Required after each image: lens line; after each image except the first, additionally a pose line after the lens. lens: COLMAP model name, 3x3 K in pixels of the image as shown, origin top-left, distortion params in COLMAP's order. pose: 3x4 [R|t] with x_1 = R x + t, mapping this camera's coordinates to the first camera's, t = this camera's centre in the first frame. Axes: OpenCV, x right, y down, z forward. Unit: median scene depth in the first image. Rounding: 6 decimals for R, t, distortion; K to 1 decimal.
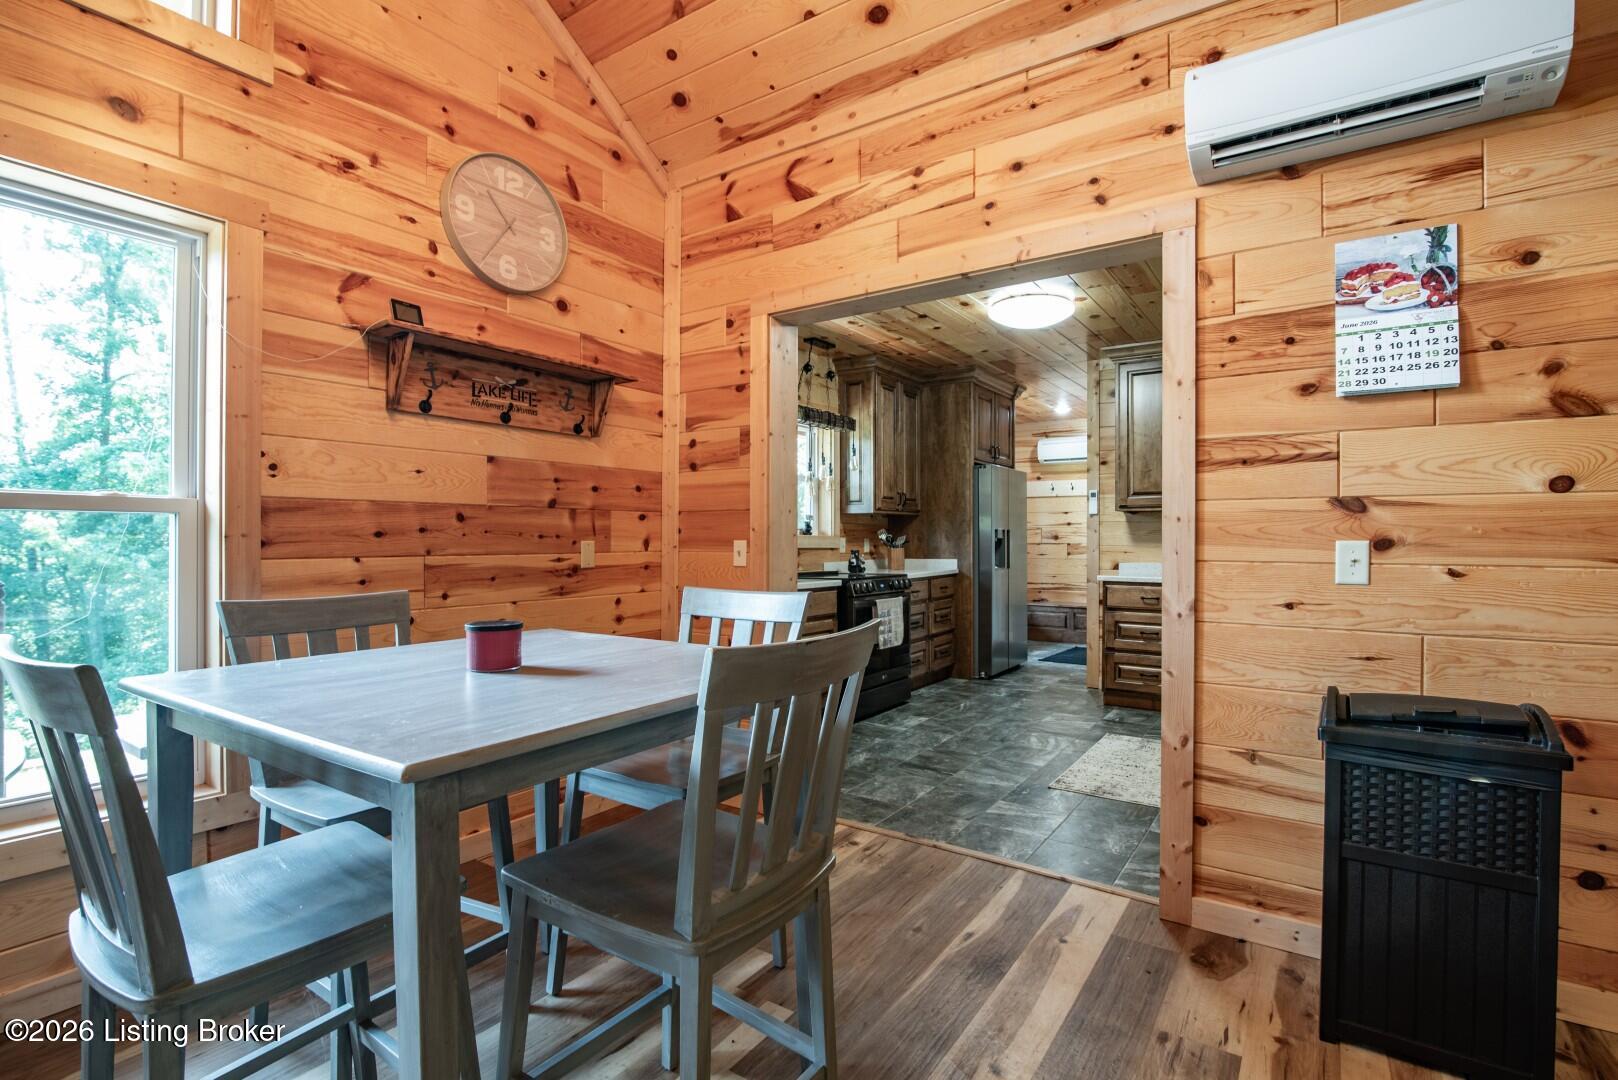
lens RADIAL K [[751.6, 0, 774.7], [0, 751.6, 546.2], [0, 0, 1]] dist [0.000979, 0.000004]
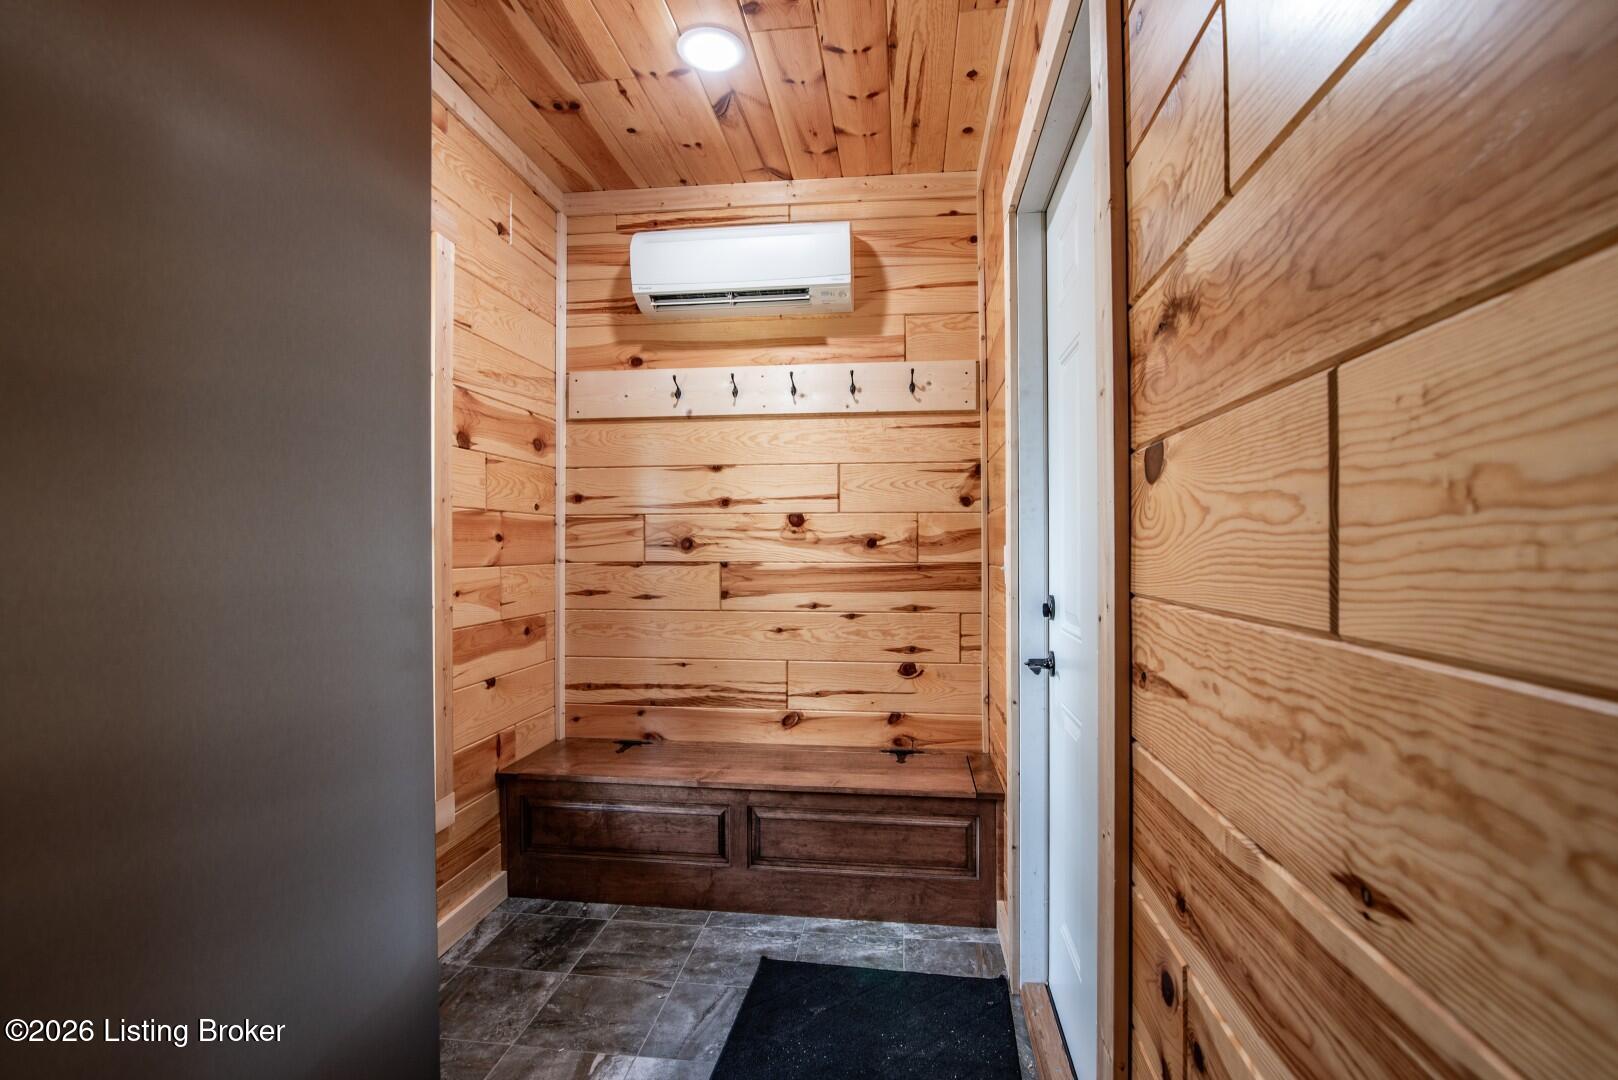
lens RADIAL K [[766.4, 0, 803.4], [0, 766.4, 549.8], [0, 0, 1]] dist [-0.020139, -0.000054]
pose [[0.873685, -0.003006, 0.486483, 0.376947], [0.005338, 0.999980, -0.003409, -0.011328], [-0.486463, 0.005575, 0.873683, 1.007507]]
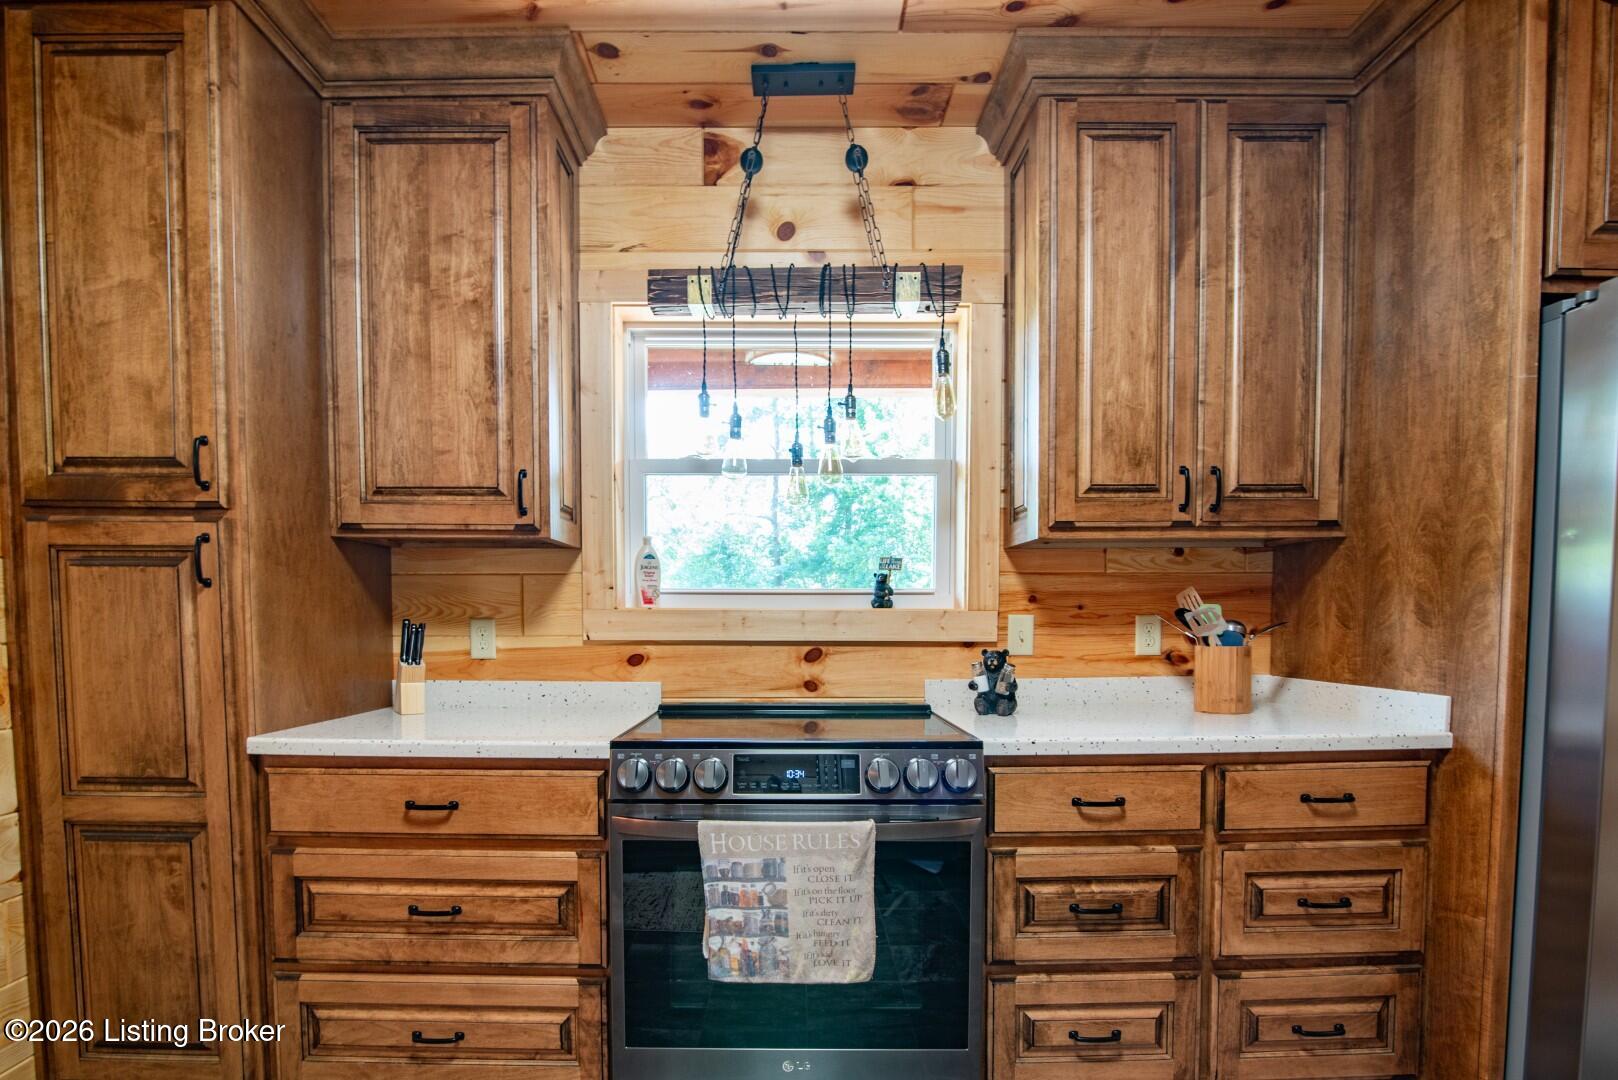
lens RADIAL K [[765.6, 0, 805.0], [0, 765.6, 668.6], [0, 0, 1]] dist [-0.021850, 0.000310]
pose [[0.601648, 0.052510, -0.797034, 0.332356], [-0.004449, 0.998042, 0.062394, -0.007515], [0.798749, -0.033993, 0.600703, 0.700424]]
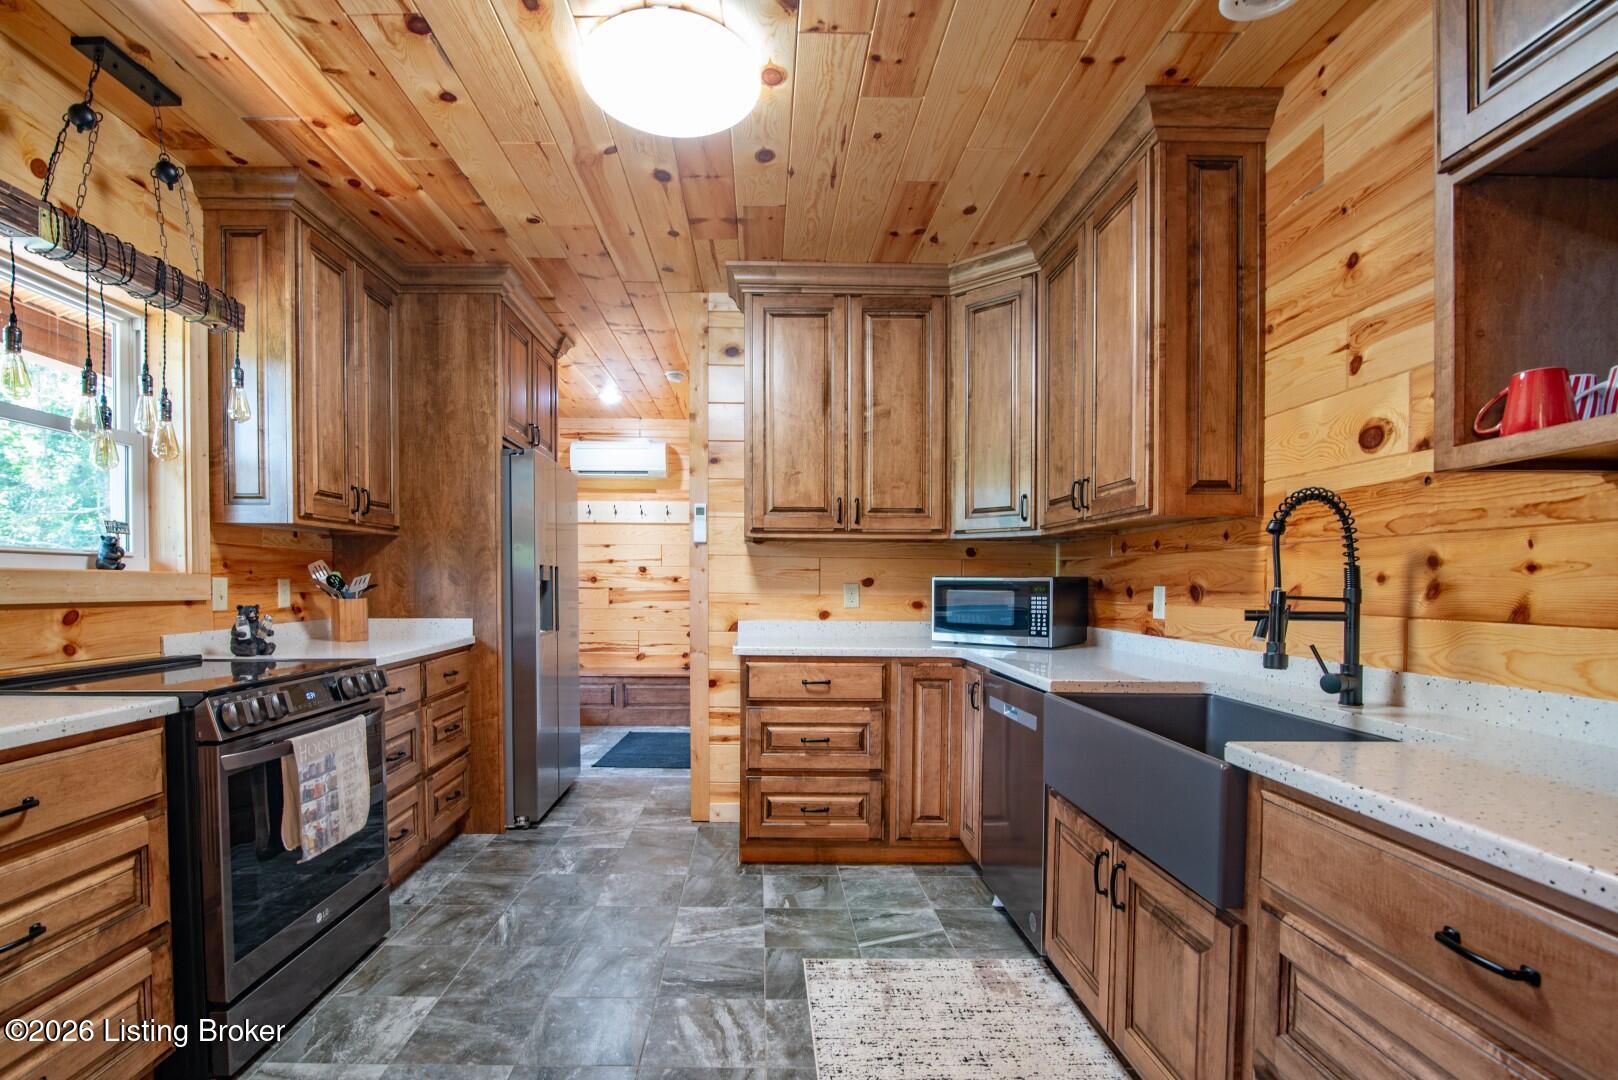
lens RADIAL K [[777.1, 0, 747.6], [0, 777.1, 611.2], [0, 0, 1]] dist [-0.026082, -0.000308]
pose [[0.808058, -0.016711, 0.588866, 0.076277], [-0.000699, 0.999570, 0.029326, -0.004573], [-0.589103, -0.024108, 0.807698, 0.448842]]
